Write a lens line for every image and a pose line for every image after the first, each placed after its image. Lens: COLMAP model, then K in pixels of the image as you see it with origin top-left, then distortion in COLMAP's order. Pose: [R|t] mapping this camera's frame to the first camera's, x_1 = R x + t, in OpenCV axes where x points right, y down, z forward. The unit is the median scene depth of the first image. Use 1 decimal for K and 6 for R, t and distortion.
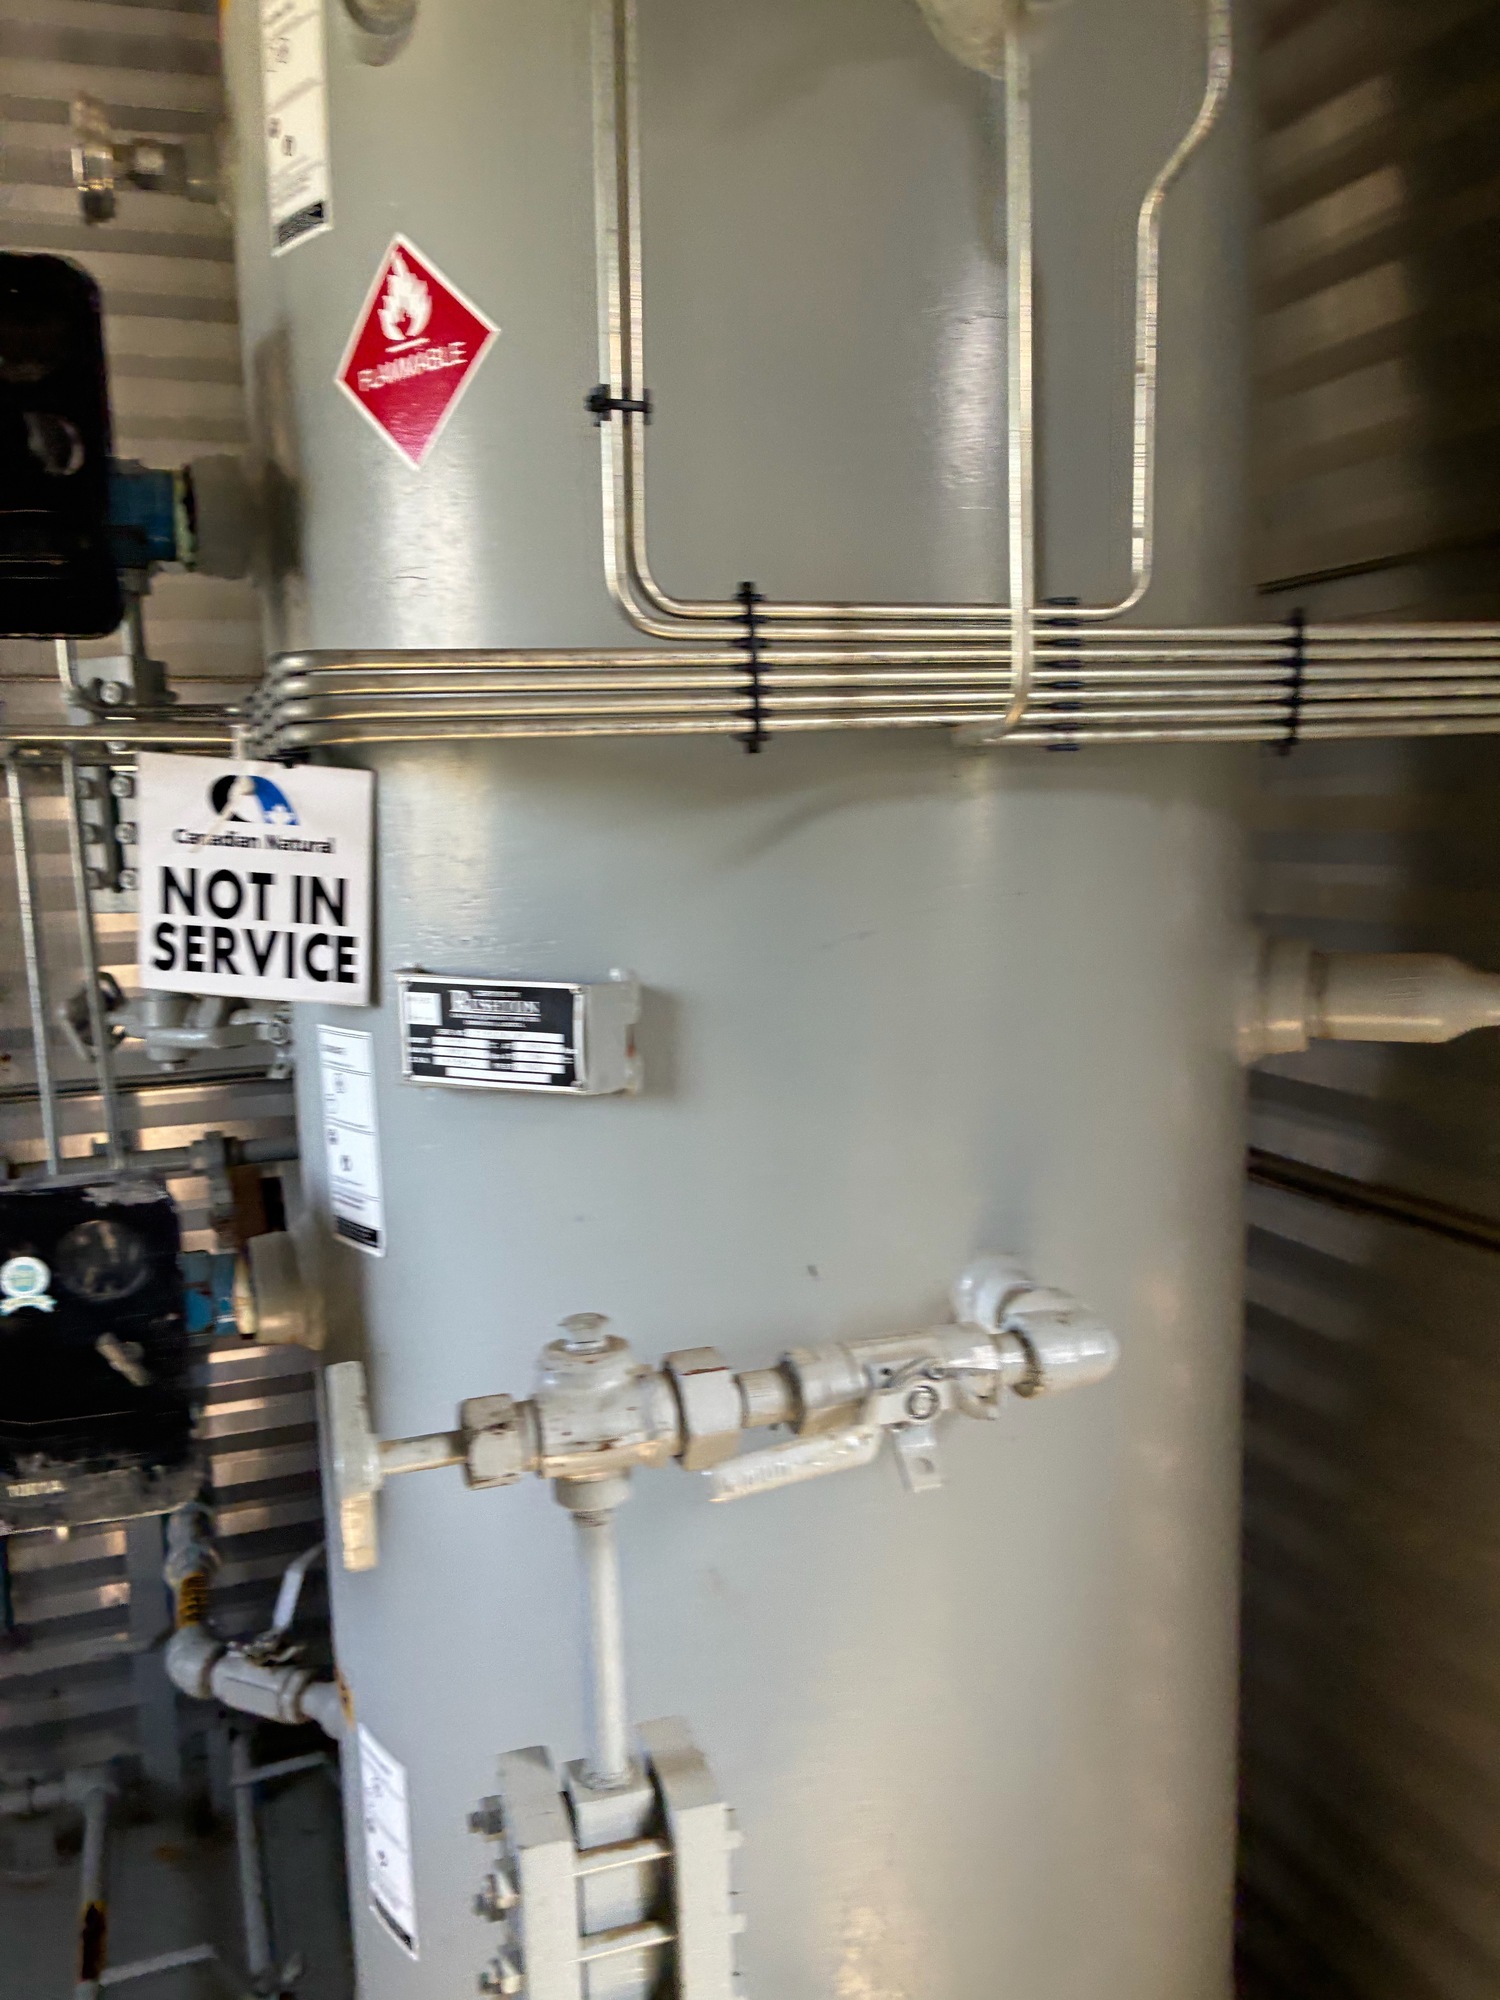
lens RADIAL K [[1546.1, 0, 697.8], [0, 1546.1, 1016.4], [0, 0, 1]] dist [0.025023, -0.018054]
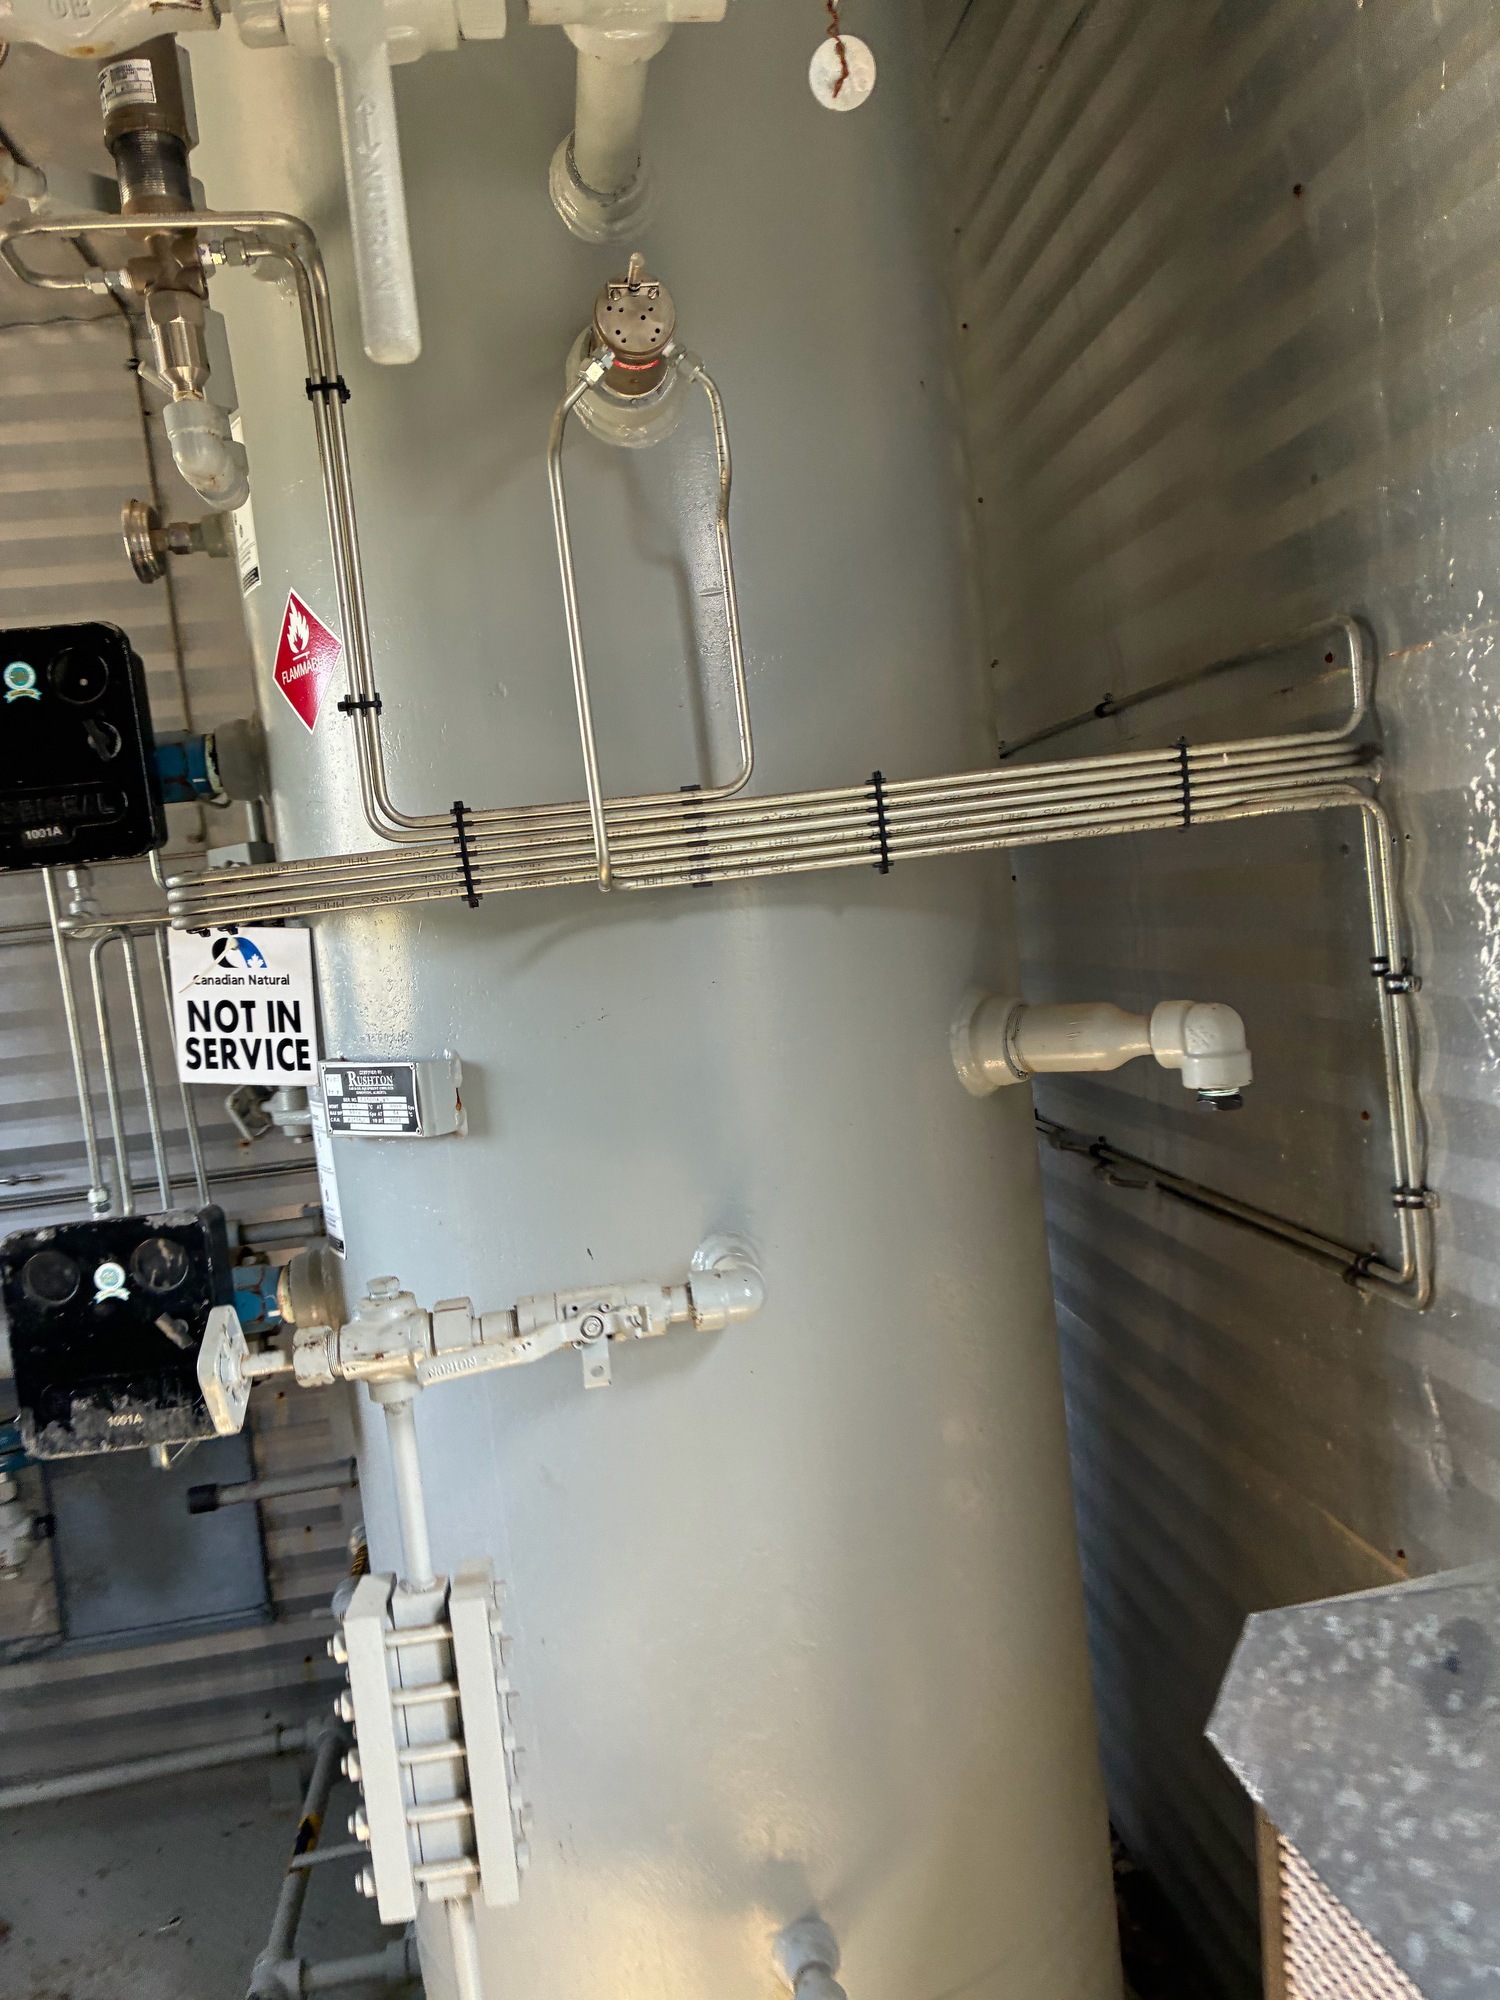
lens RADIAL K [[1530.1, 0, 754.6], [0, 1530.1, 1004.0], [0, 0, 1]] dist [0.039058, -0.051792]
pose [[0.978828, -0.063587, -0.194557, 0.501446], [0.052041, 0.996599, -0.063894, 0.032037], [0.197958, 0.052416, 0.978808, -0.367359]]
